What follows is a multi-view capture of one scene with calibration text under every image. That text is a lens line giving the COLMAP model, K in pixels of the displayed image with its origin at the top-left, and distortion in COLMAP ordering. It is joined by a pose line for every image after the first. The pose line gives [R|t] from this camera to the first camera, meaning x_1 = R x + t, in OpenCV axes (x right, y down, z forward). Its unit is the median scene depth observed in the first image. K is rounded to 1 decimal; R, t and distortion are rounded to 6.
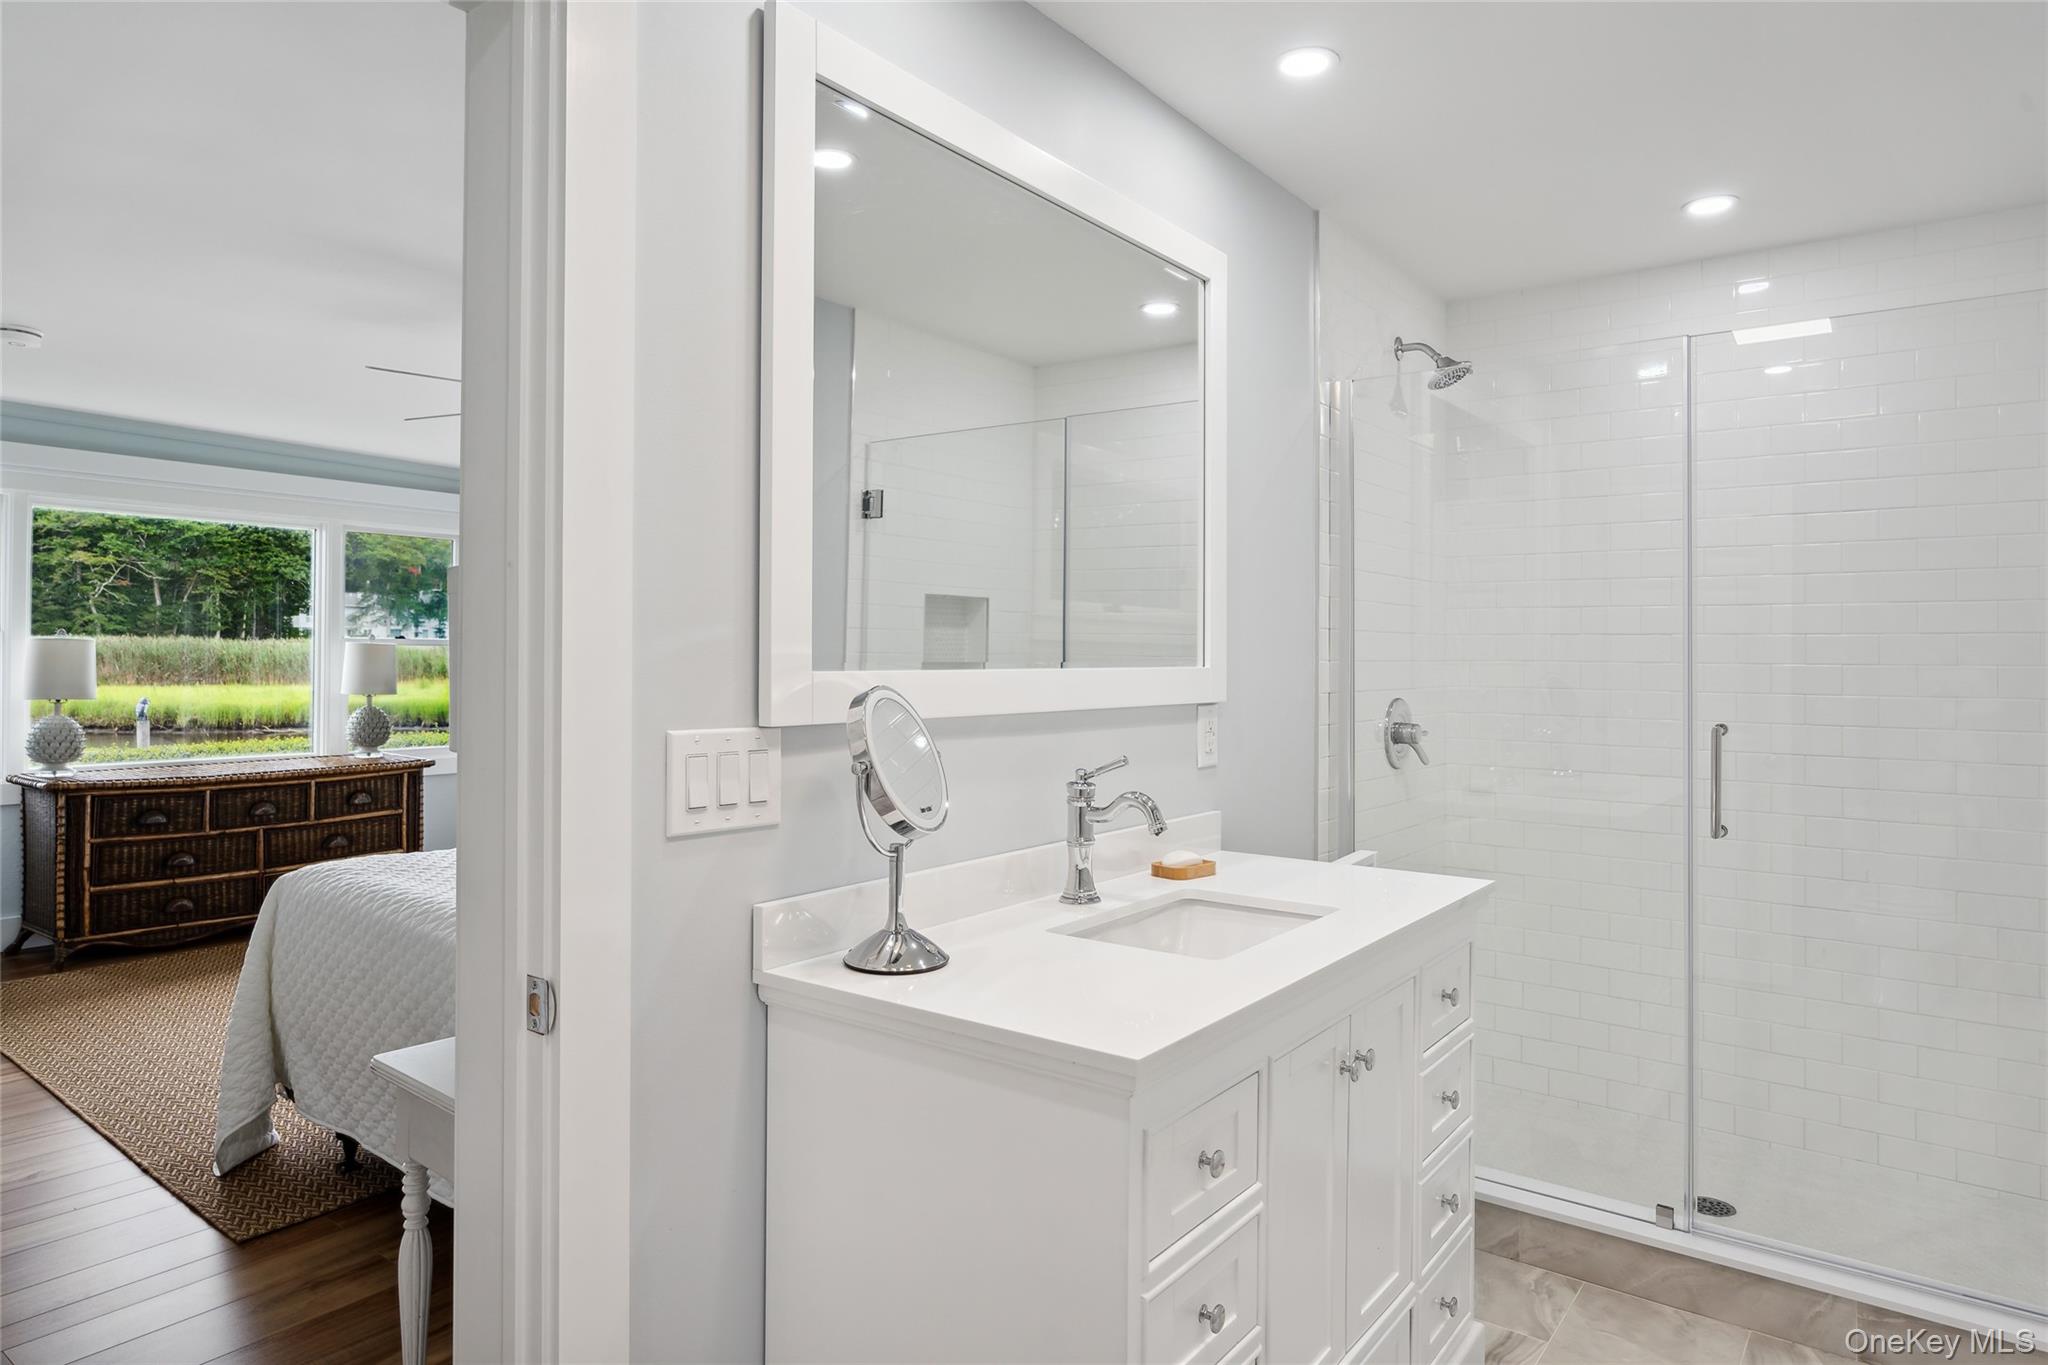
lens RADIAL K [[1230.3, 0, 1062.8], [0, 1230.3, 646.9], [0, 0, 1]] dist [-0.001778, 0.001846]
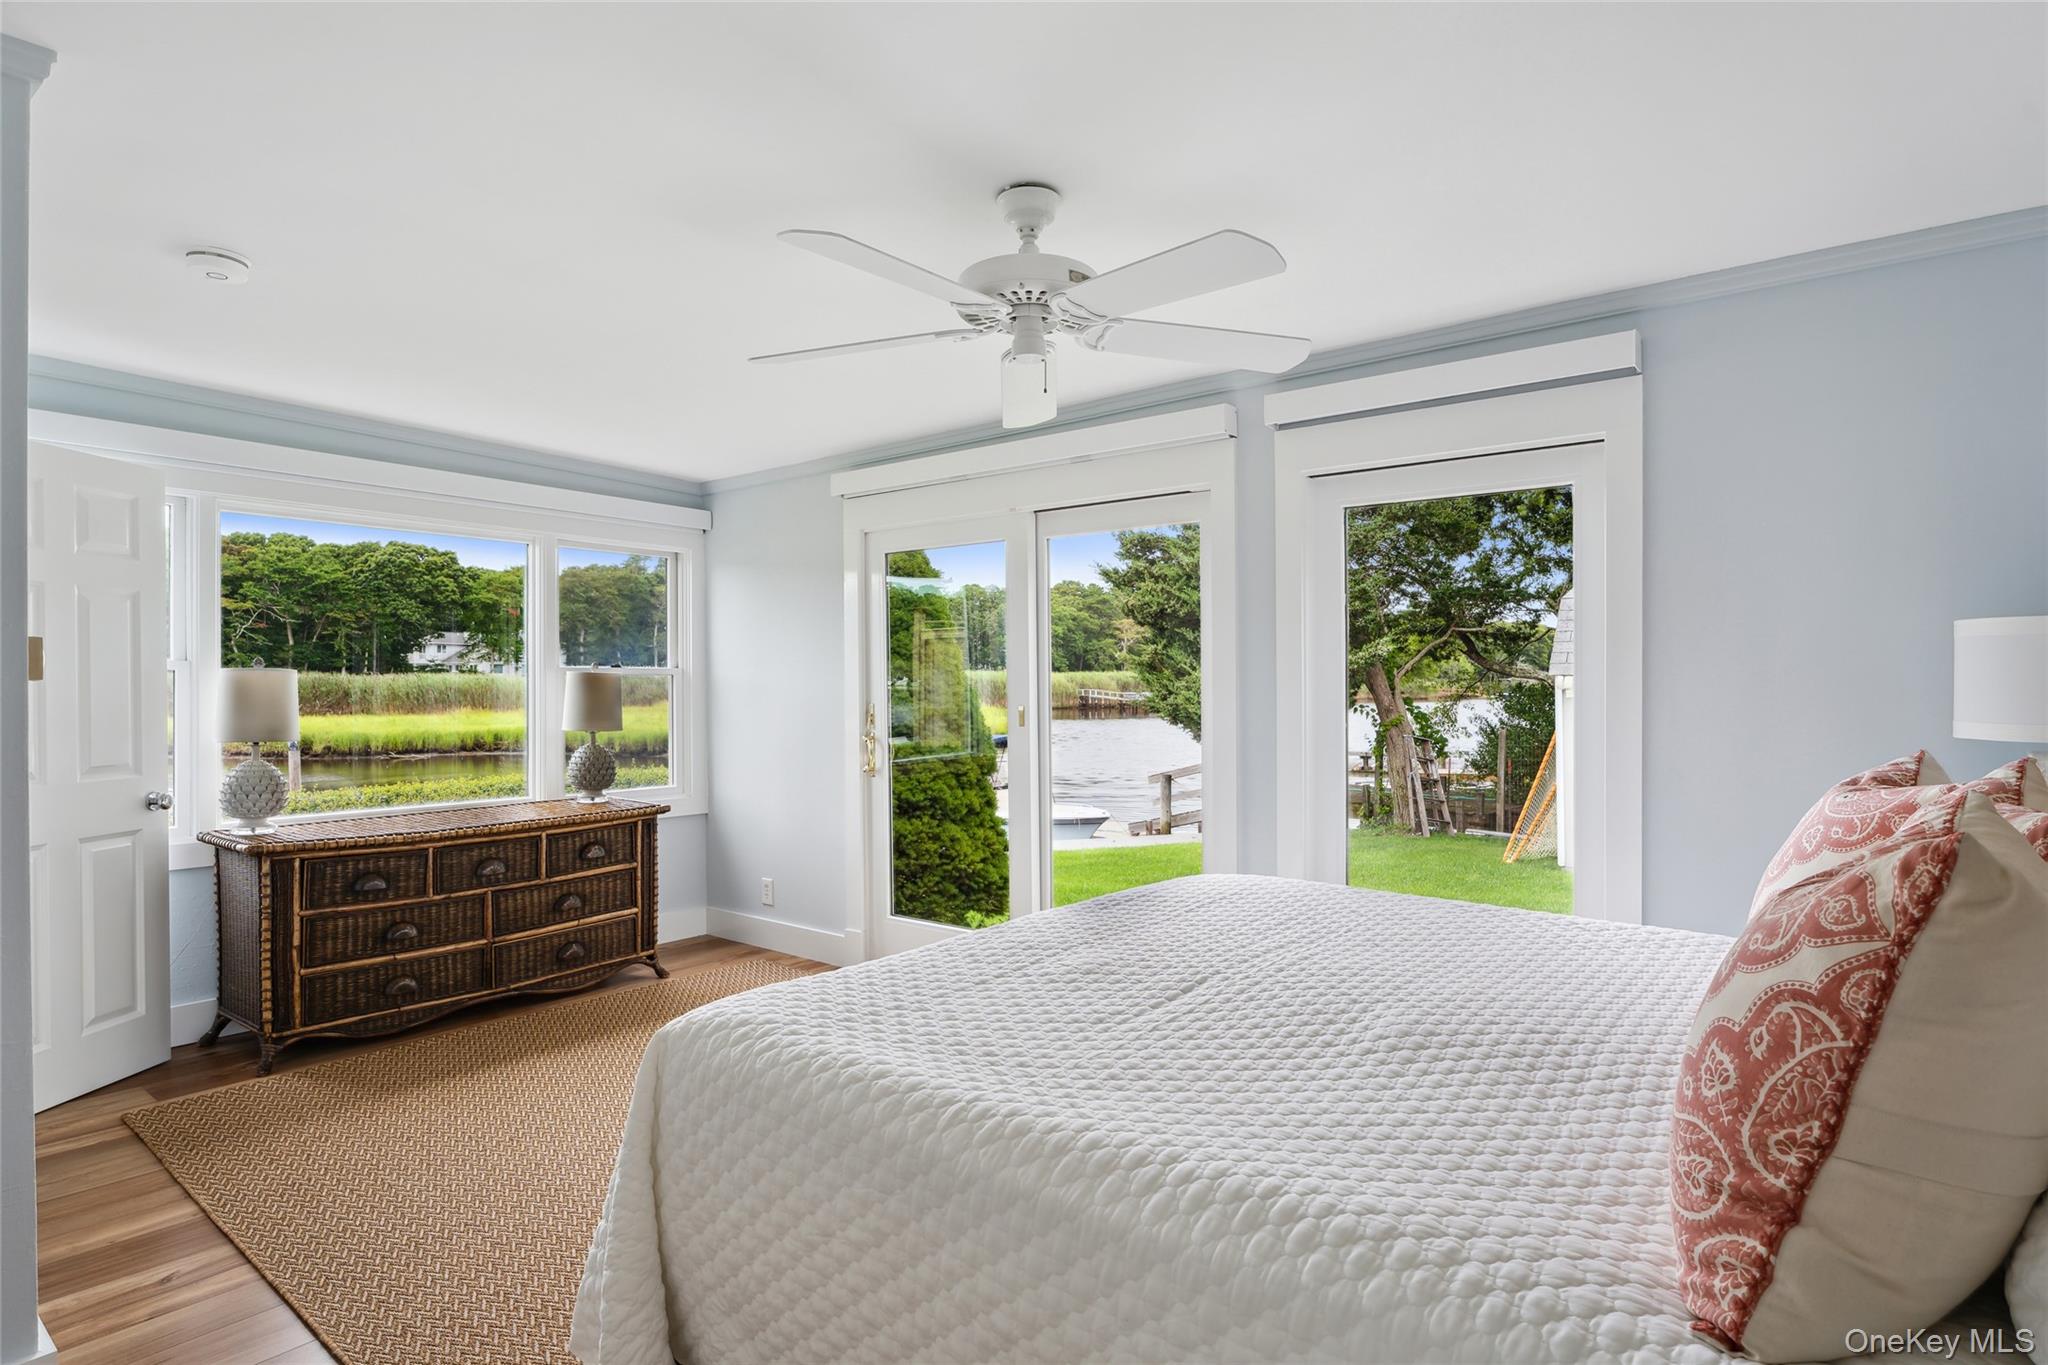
lens RADIAL K [[1051.4, 0, 1028.1], [0, 1051.4, 684.7], [0, 0, 1]] dist [-0.000589, -0.000066]
pose [[0.999830, -0.008305, -0.016476, -0.272039], [0.008443, 0.999930, 0.008306, 0.001849], [0.016406, -0.008444, 0.999830, 0.285586]]
